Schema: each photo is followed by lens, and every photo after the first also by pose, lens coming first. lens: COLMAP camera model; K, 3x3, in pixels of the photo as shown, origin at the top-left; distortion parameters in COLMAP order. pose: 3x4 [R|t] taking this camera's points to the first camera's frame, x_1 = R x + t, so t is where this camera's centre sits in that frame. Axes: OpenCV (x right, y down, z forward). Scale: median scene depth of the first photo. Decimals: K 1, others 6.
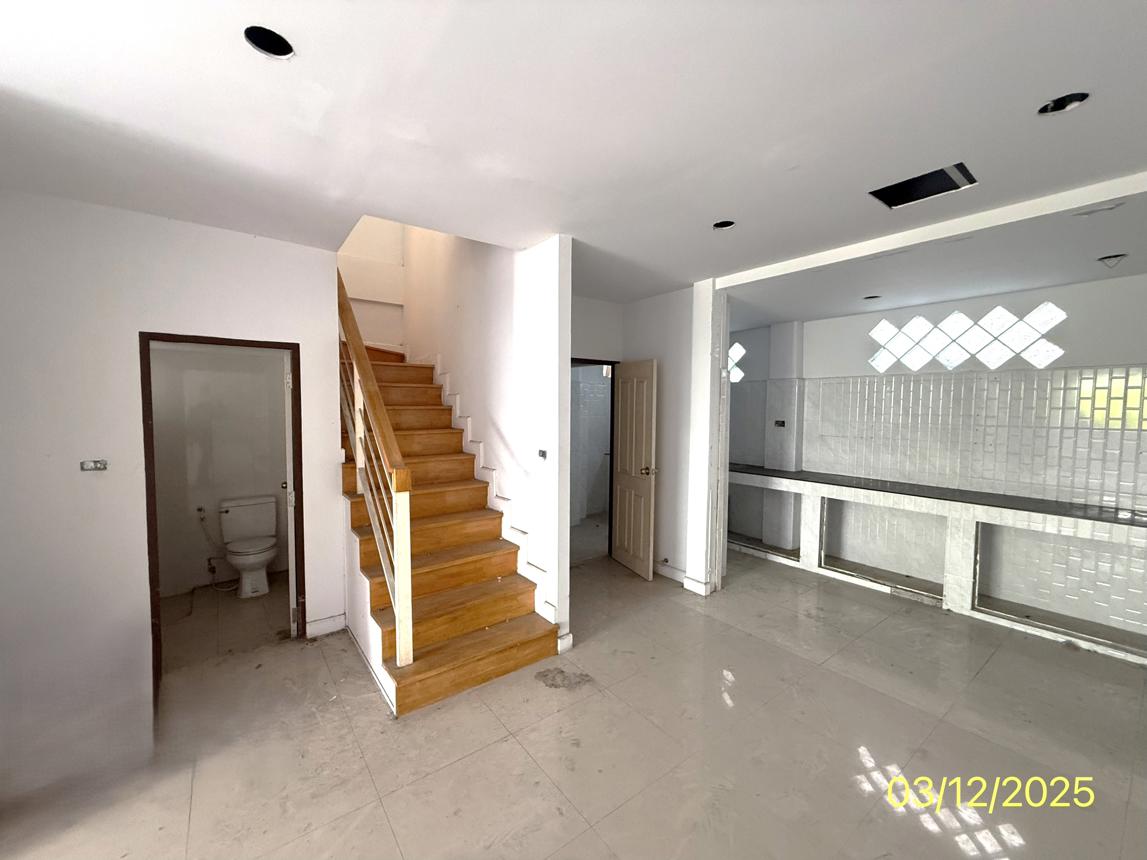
lens RADIAL K [[458.3, 0, 572.6], [0, 458.3, 435.2], [0, 0, 1]] dist [-0.000027, -0.000279]
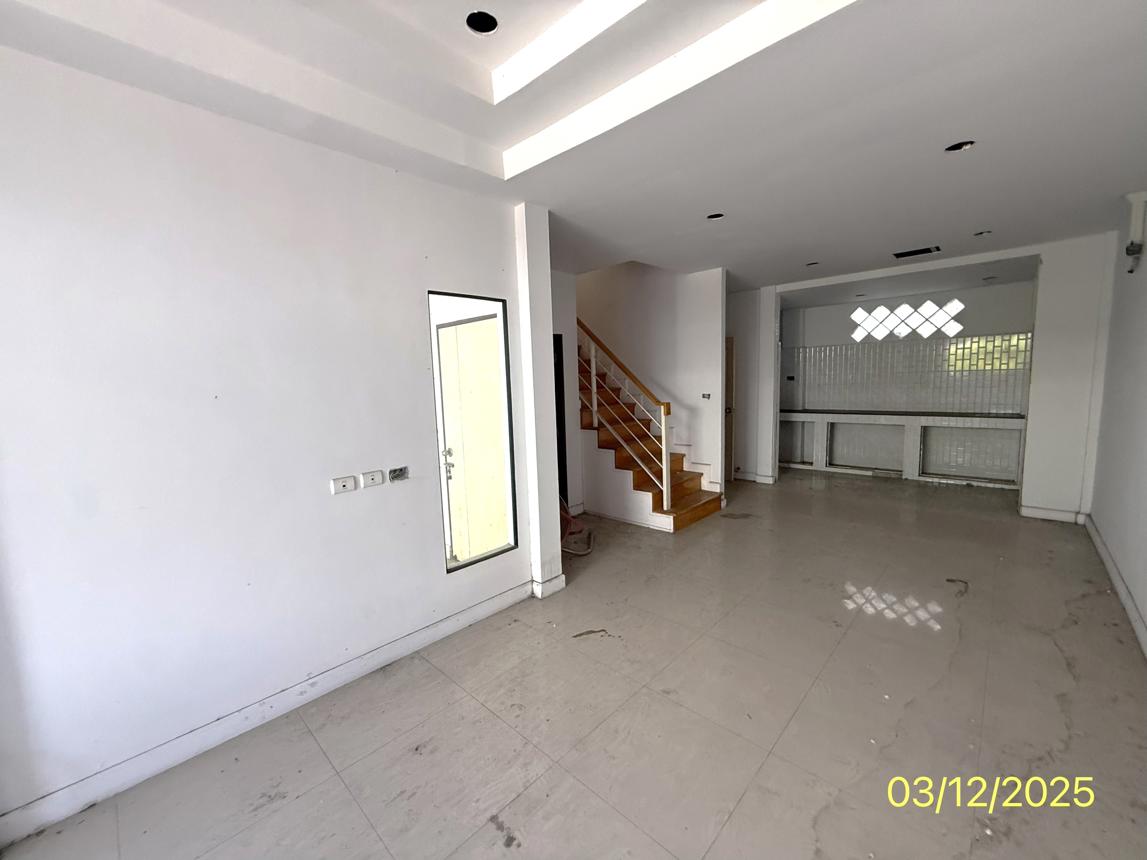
lens RADIAL K [[458.3, 0, 570.6], [0, 458.3, 435.4], [0, 0, 1]] dist [-0.000027, -0.000279]
pose [[0.986105, -0.059494, 0.155106, -0.656294], [0.050906, 0.996973, 0.058764, 0.047955], [-0.158133, -0.050051, 0.986148, -0.477766]]
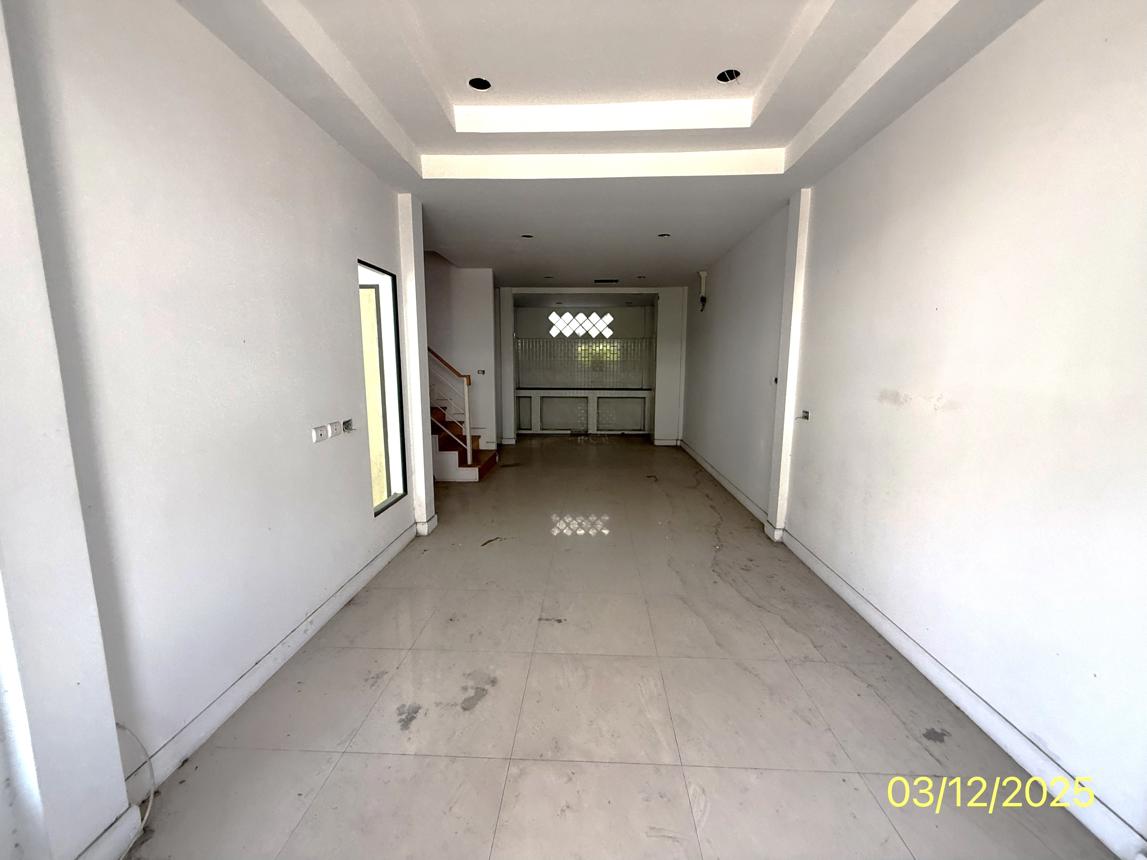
lens RADIAL K [[458.3, 0, 573.3], [0, 458.3, 437.1], [0, 0, 1]] dist [-0.000027, -0.000279]
pose [[0.634861, -0.127913, 0.761964, -1.118486], [0.050260, 0.990949, 0.124477, 0.075113], [-0.770990, -0.040729, 0.635544, -0.519771]]
